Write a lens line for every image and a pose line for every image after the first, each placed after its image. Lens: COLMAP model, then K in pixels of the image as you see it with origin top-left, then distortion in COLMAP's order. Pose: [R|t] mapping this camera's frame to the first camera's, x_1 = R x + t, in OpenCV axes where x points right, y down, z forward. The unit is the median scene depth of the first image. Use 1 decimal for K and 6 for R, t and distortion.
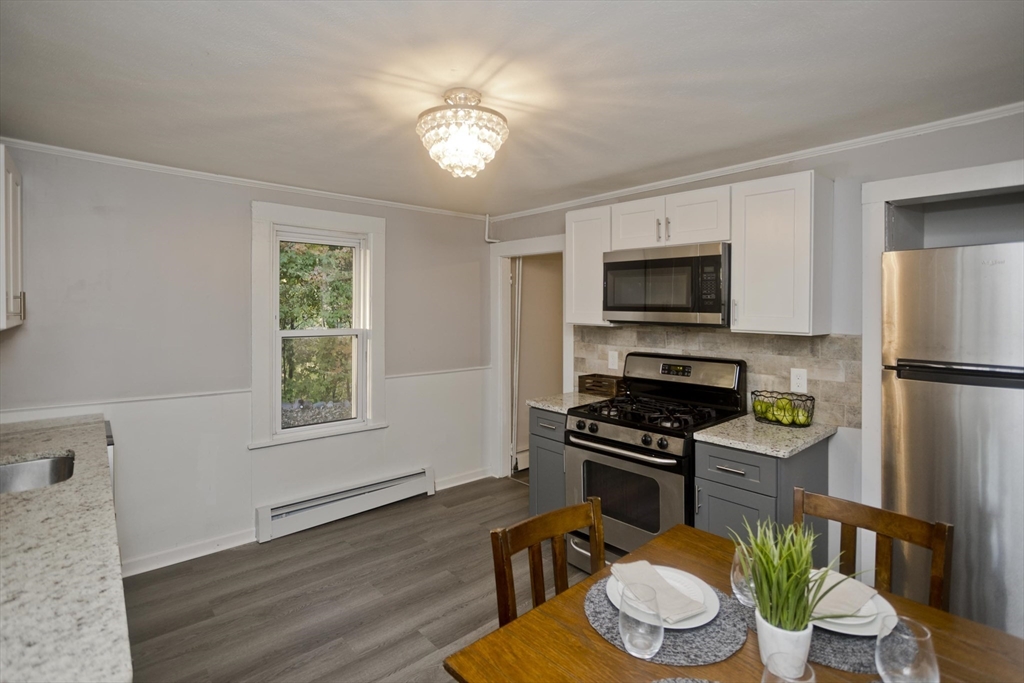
lens RADIAL K [[509.7, 0, 513.3], [0, 509.7, 309.3], [0, 0, 1]] dist [-0.021490, 0.020684]
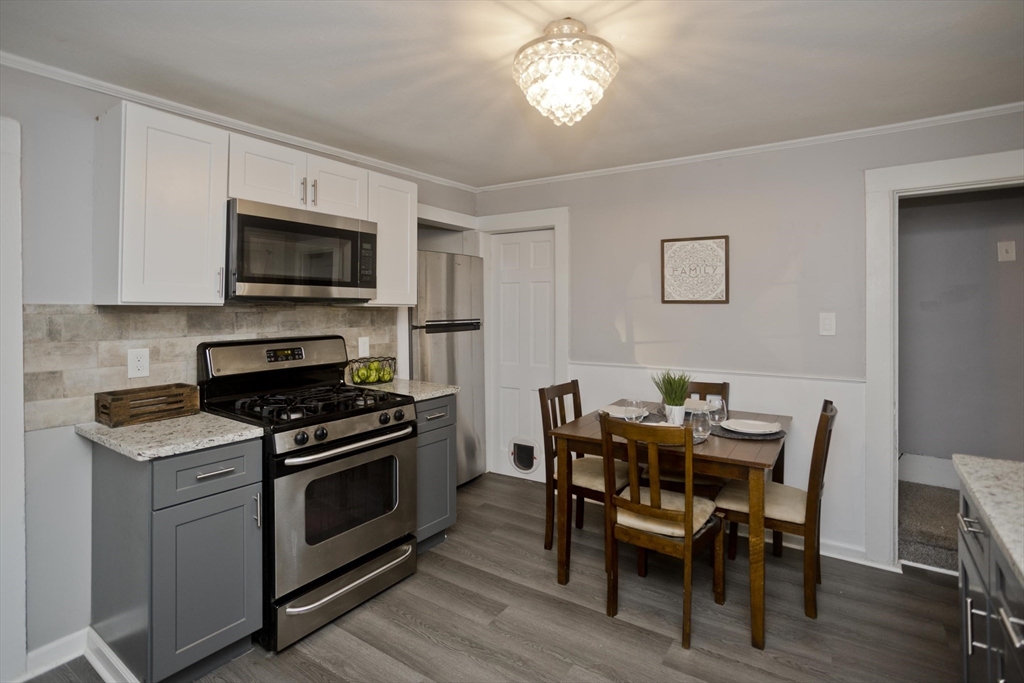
lens RADIAL K [[509.7, 0, 513.3], [0, 509.7, 309.3], [0, 0, 1]] dist [-0.021490, 0.020684]
pose [[-0.230956, -0.011474, 0.972897, -0.643098], [0.003819, 0.999912, 0.012699, 0.035371], [-0.972957, 0.006649, -0.230891, 0.877565]]
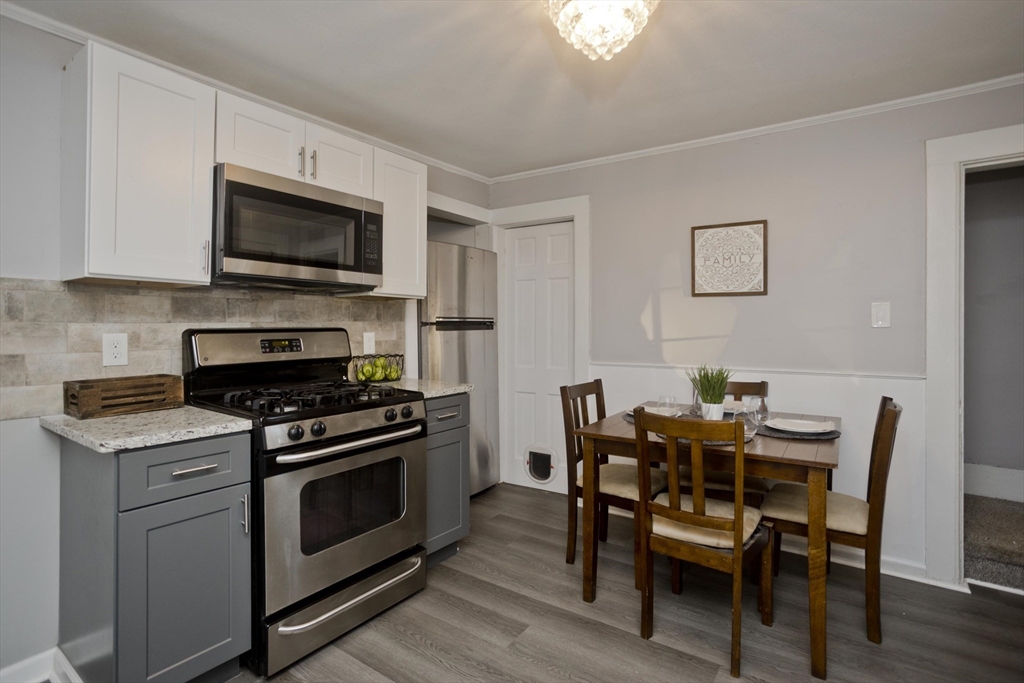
lens RADIAL K [[507.5, 0, 514.2], [0, 507.5, 326.0], [0, 0, 1]] dist [-0.021634, 0.020923]
pose [[-0.217249, -0.006717, 0.976093, -0.545953], [0.004942, 0.999956, 0.007981, 0.090468], [-0.976104, 0.006558, -0.217206, 0.875543]]
